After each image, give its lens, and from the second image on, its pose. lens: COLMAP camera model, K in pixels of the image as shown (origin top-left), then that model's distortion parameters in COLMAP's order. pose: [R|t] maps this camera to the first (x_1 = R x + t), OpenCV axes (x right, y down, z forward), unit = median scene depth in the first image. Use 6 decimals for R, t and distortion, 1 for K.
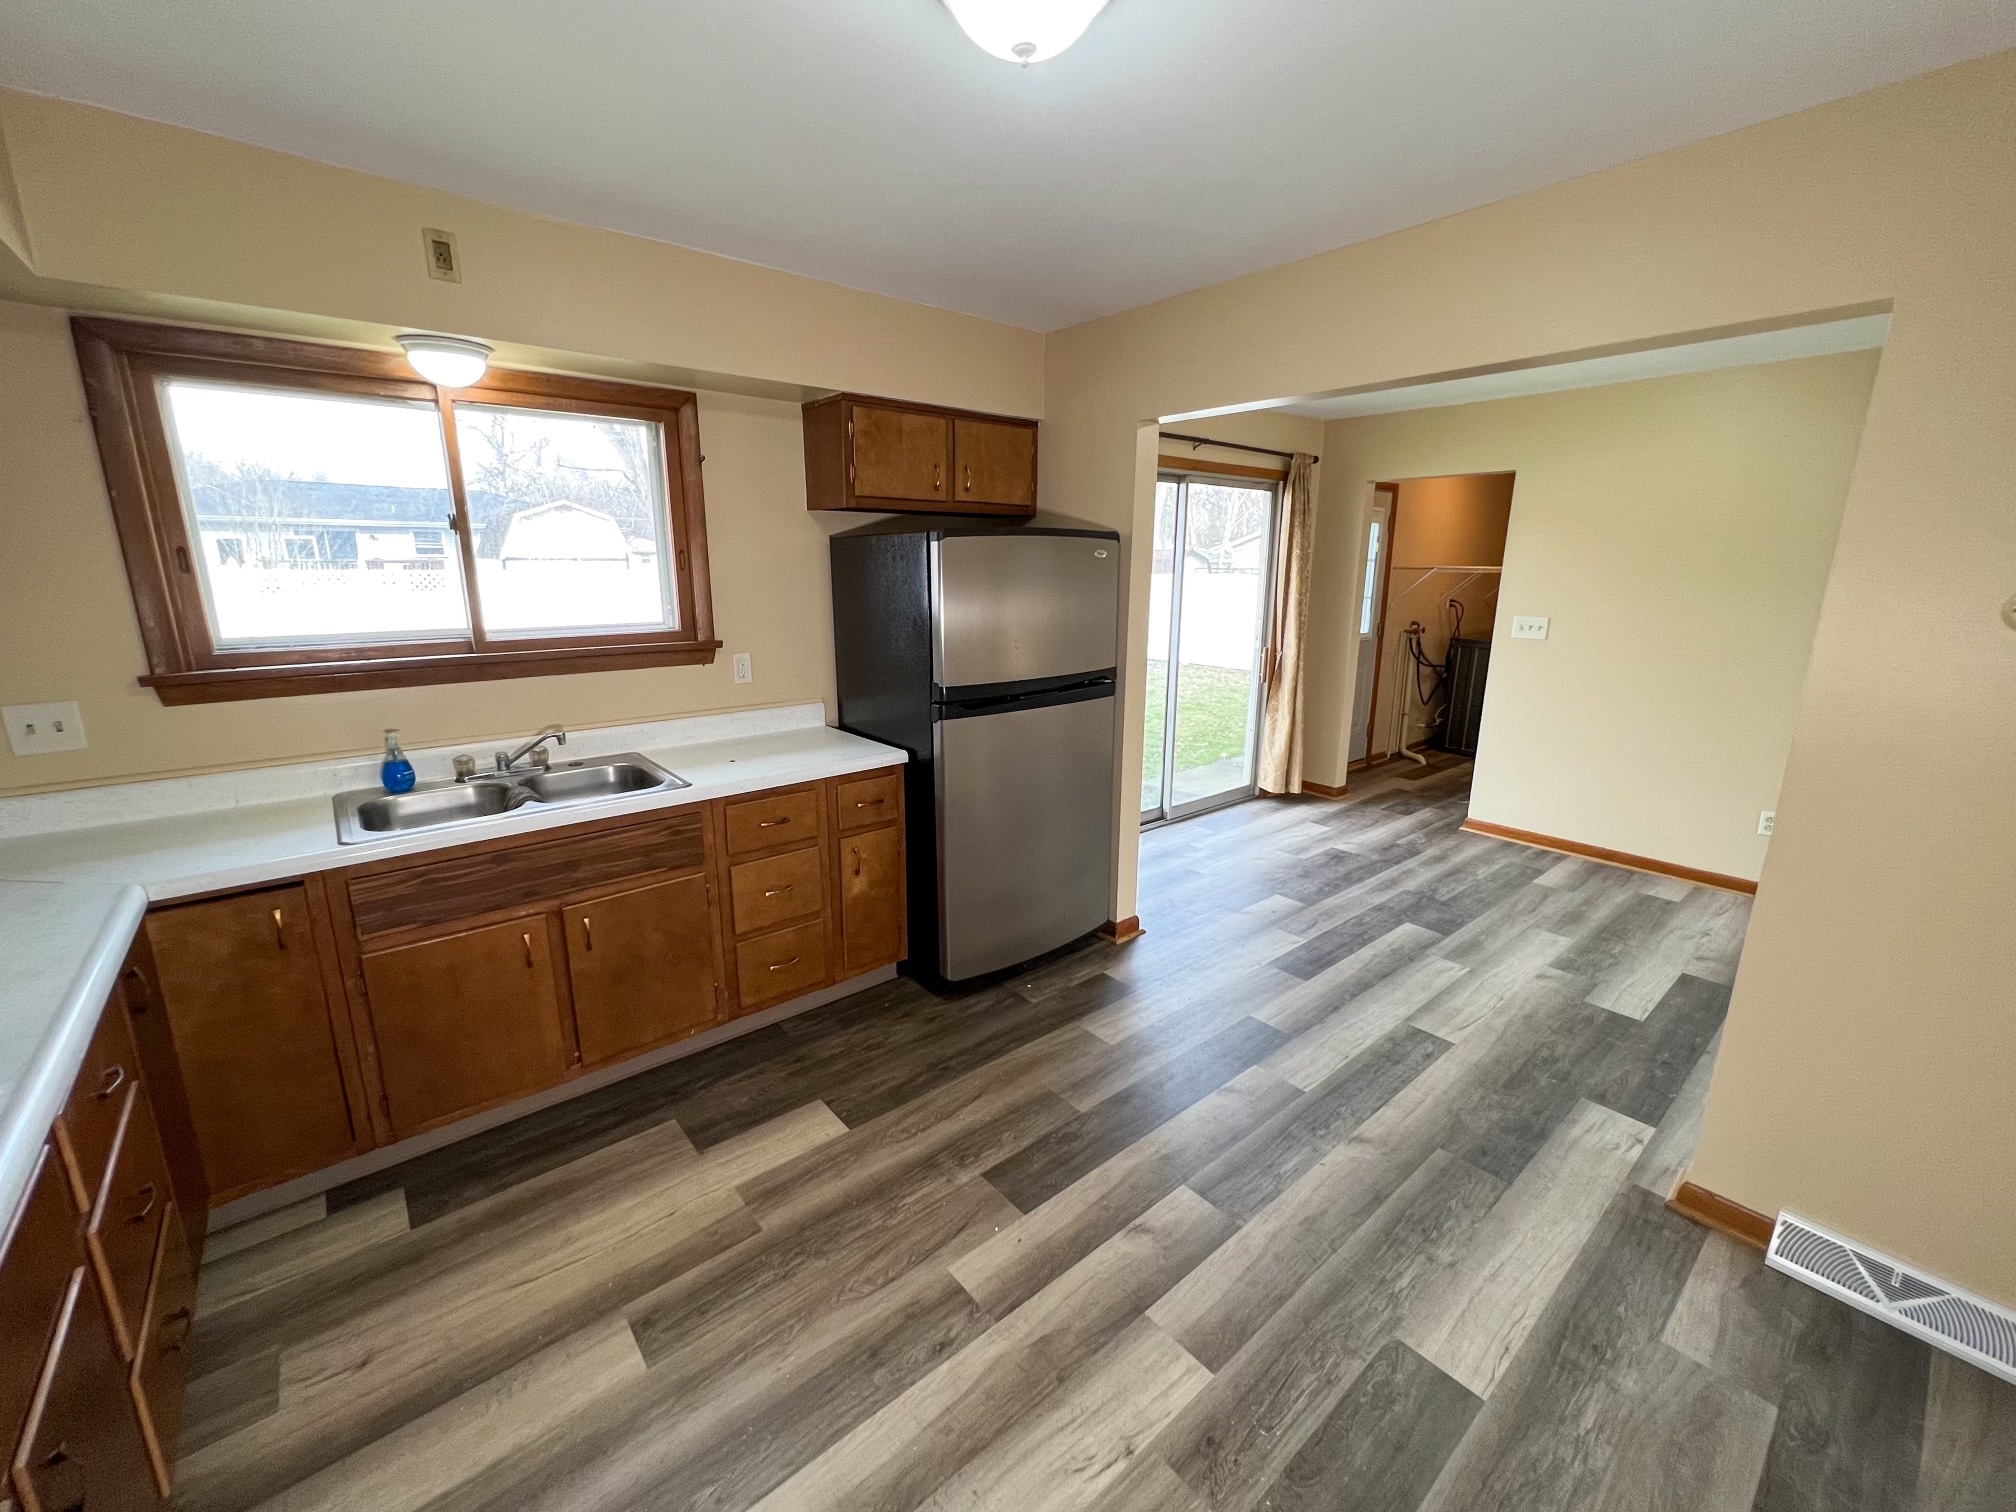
lens RADIAL K [[812.9, 0, 1005.8], [0, 812.9, 751.6], [0, 0, 1]] dist [-0.000177, 0.000235]
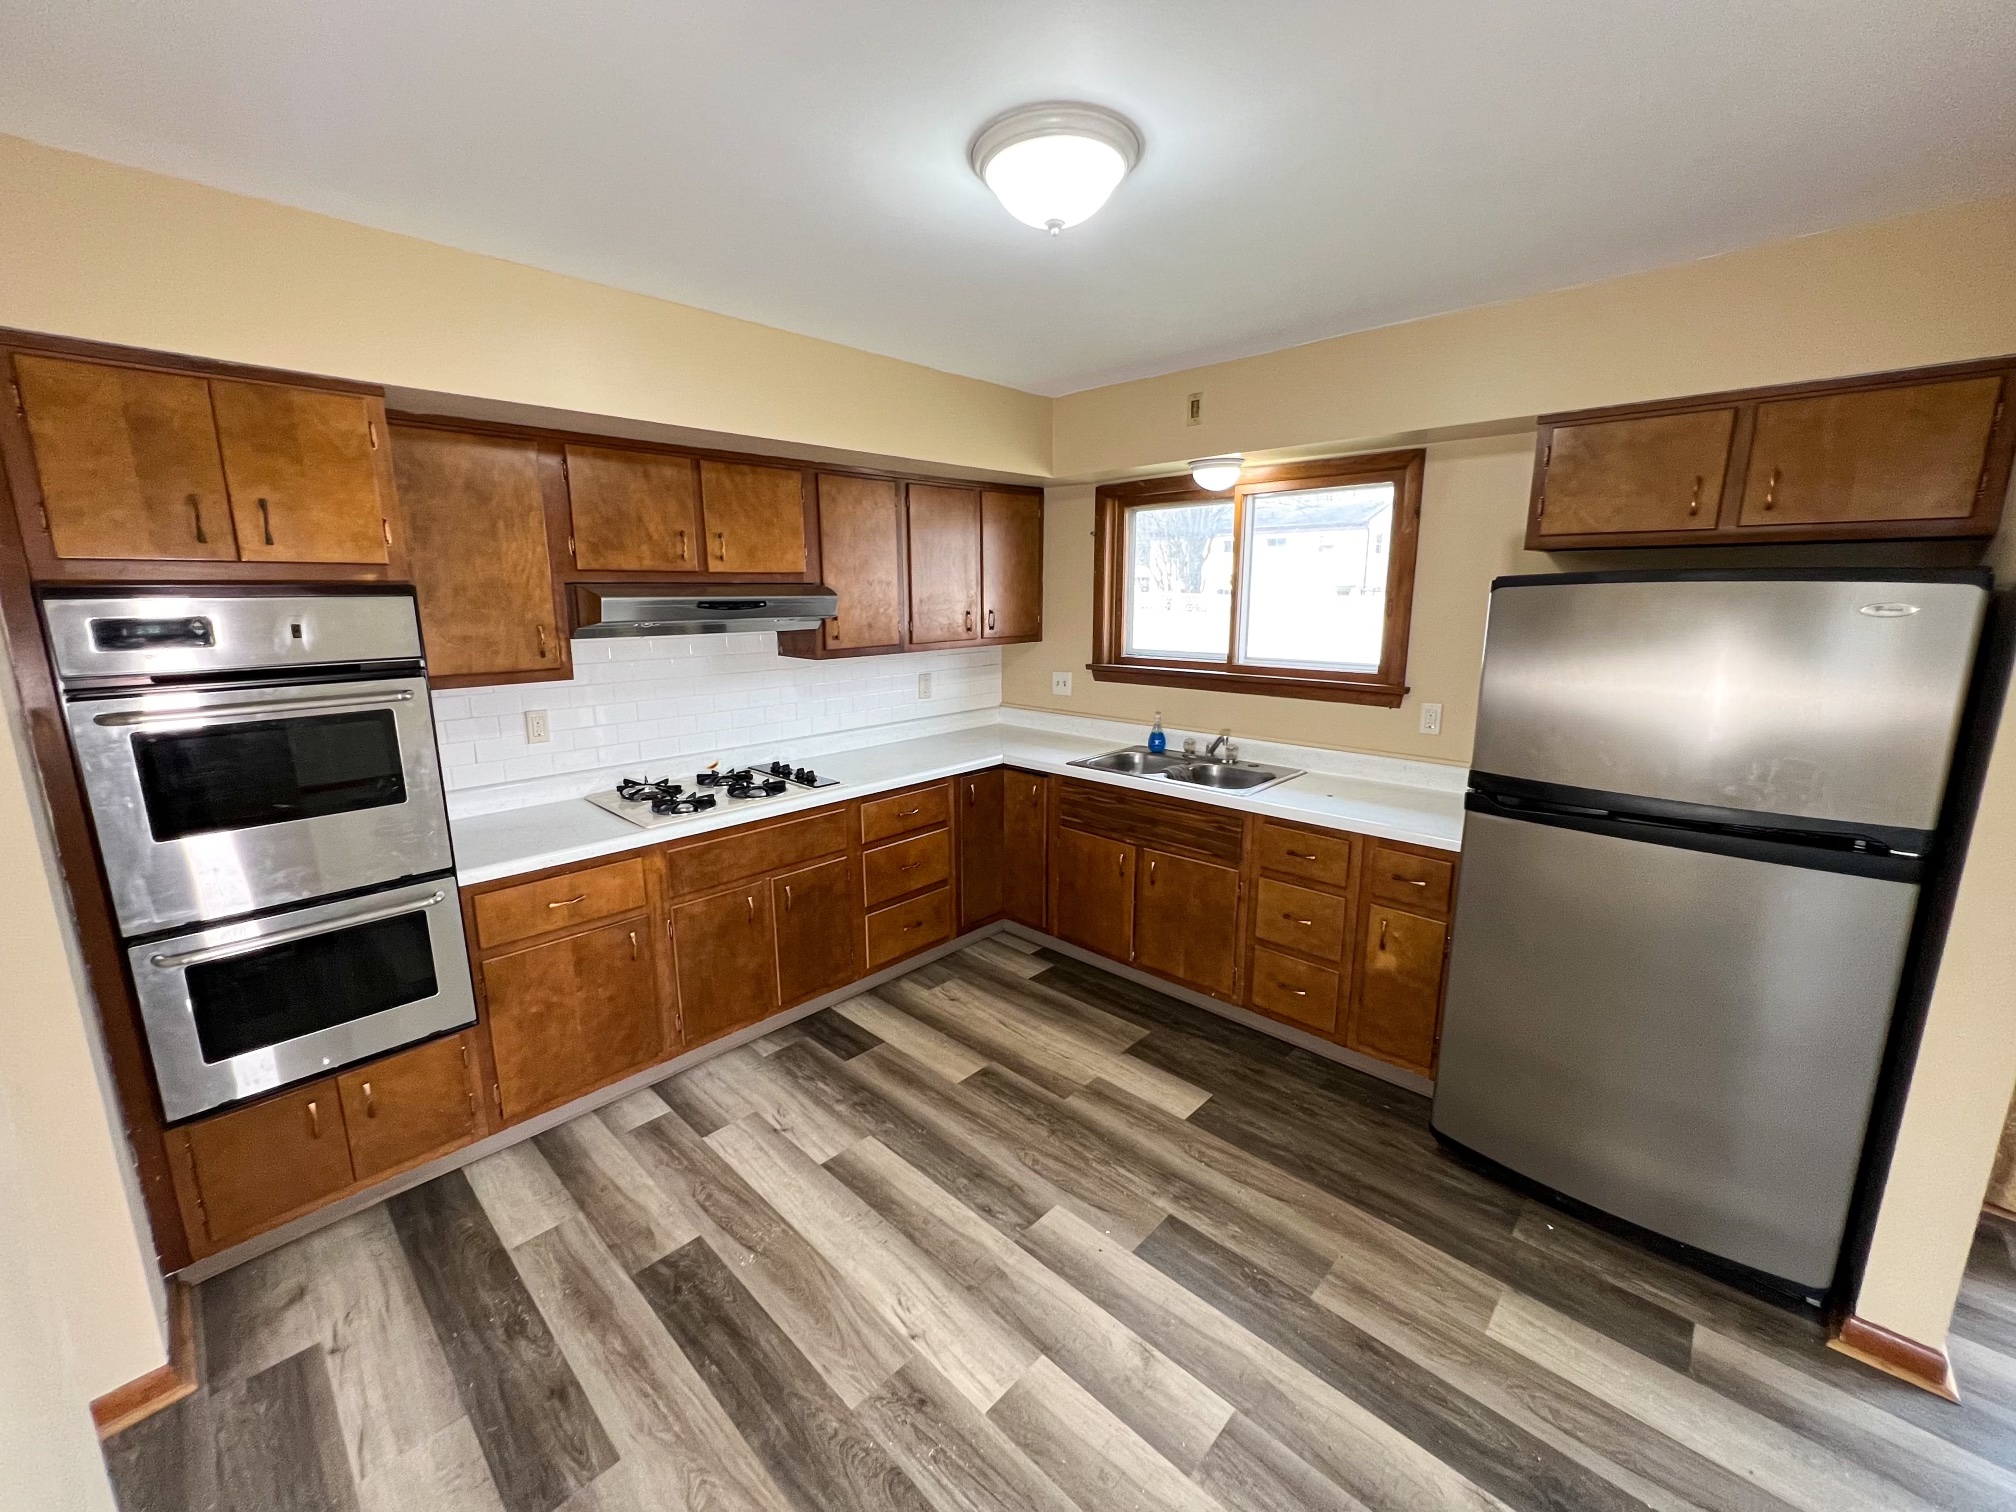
lens RADIAL K [[812.9, 0, 1005.8], [0, 812.9, 751.6], [0, 0, 1]] dist [-0.000177, 0.000235]
pose [[0.113712, 0.191192, -0.974944, 0.828954], [-0.226716, 0.960411, 0.161899, -0.154056], [0.967300, 0.202625, 0.152557, 0.529914]]
